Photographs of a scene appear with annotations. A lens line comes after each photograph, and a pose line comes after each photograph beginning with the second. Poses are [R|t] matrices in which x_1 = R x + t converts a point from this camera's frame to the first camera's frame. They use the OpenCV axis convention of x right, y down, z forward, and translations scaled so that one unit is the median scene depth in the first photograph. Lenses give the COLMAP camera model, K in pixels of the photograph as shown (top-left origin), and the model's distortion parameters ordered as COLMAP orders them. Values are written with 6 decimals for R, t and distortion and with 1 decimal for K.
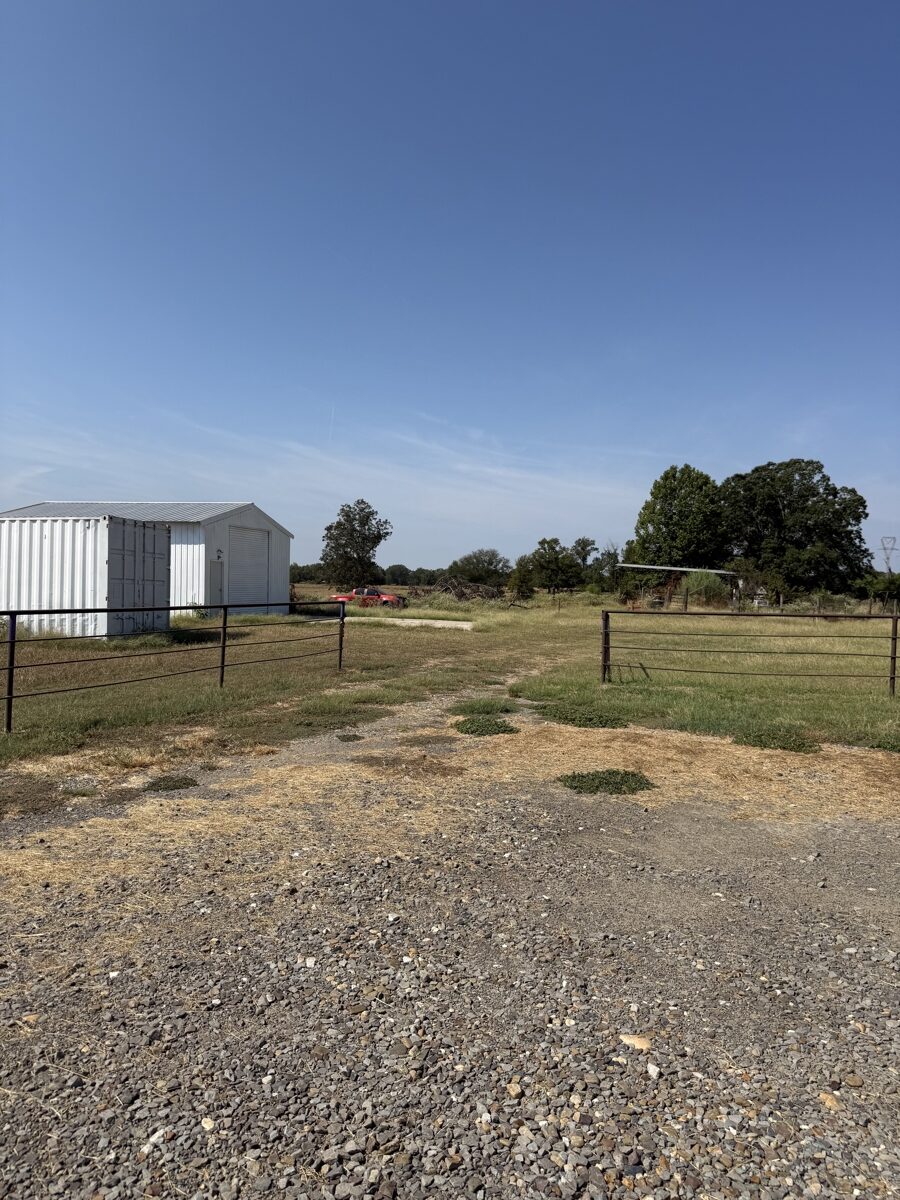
lens RADIAL K [[839.7, 0, 447.1], [0, 839.7, 600.4], [0, 0, 1]] dist [0.057772, -0.072874]
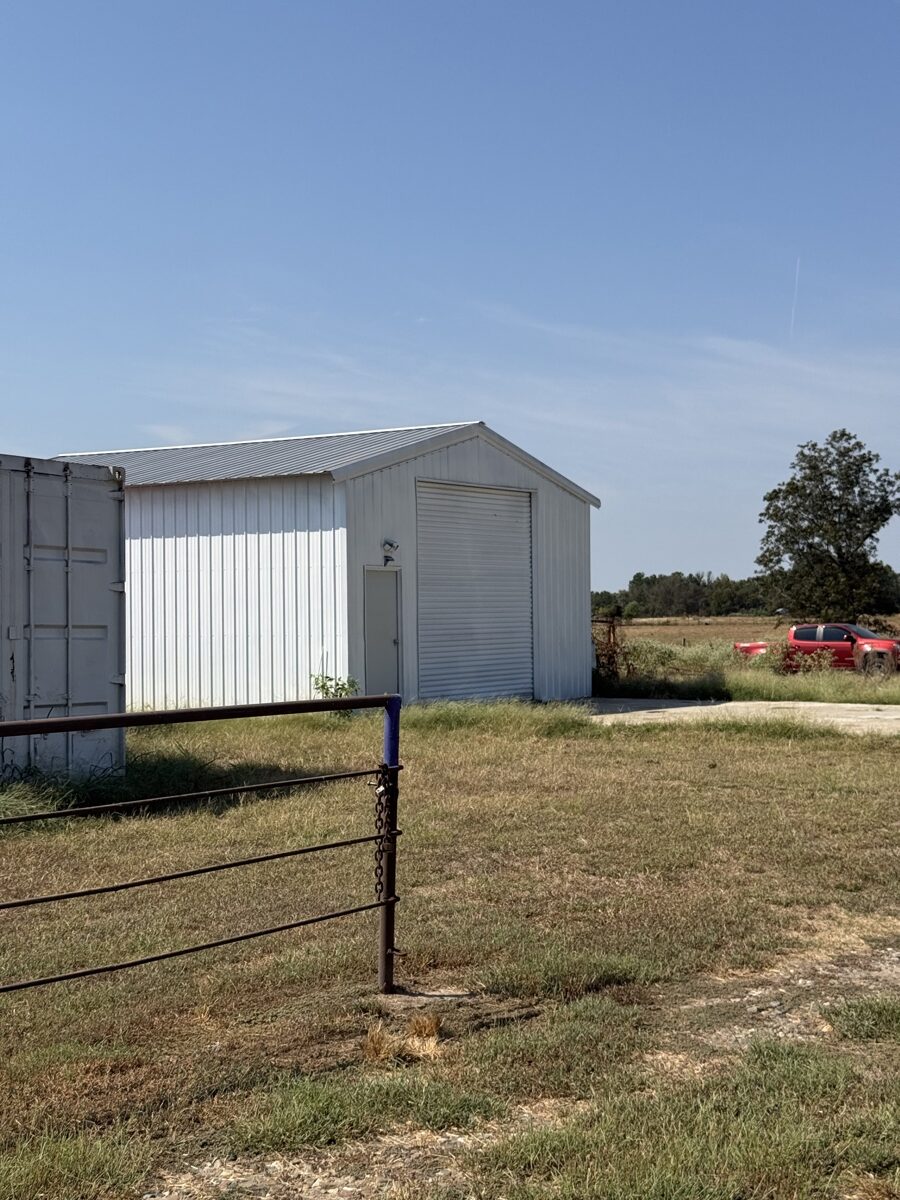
lens RADIAL K [[1666.2, 0, 444.8], [0, 1666.2, 595.4], [0, 0, 1]] dist [0.021681, 0.000000]
pose [[0.938275, -0.040503, -0.343509, 0.010769], [0.029399, 0.998865, -0.037475, -0.002176], [0.344637, 0.025063, 0.938401, 0.132078]]
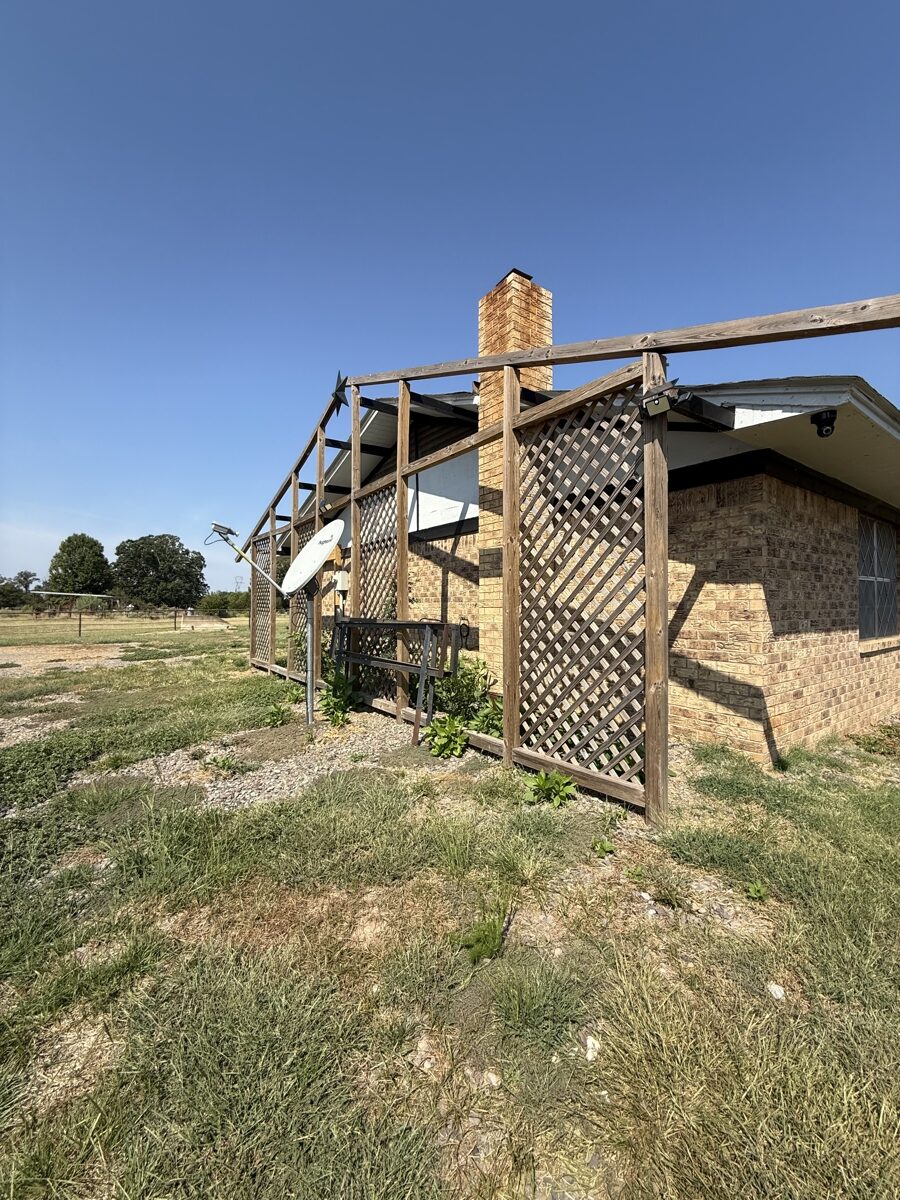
lens RADIAL K [[486.8, 0, 451.5], [0, 486.8, 606.9], [0, 0, 1]] dist [0.000595, -0.000490]
pose [[0.644953, -0.027058, 0.763743, 0.004654], [0.033021, 0.999426, 0.007523, 0.005690], [-0.763508, 0.020368, 0.645477, -0.203500]]
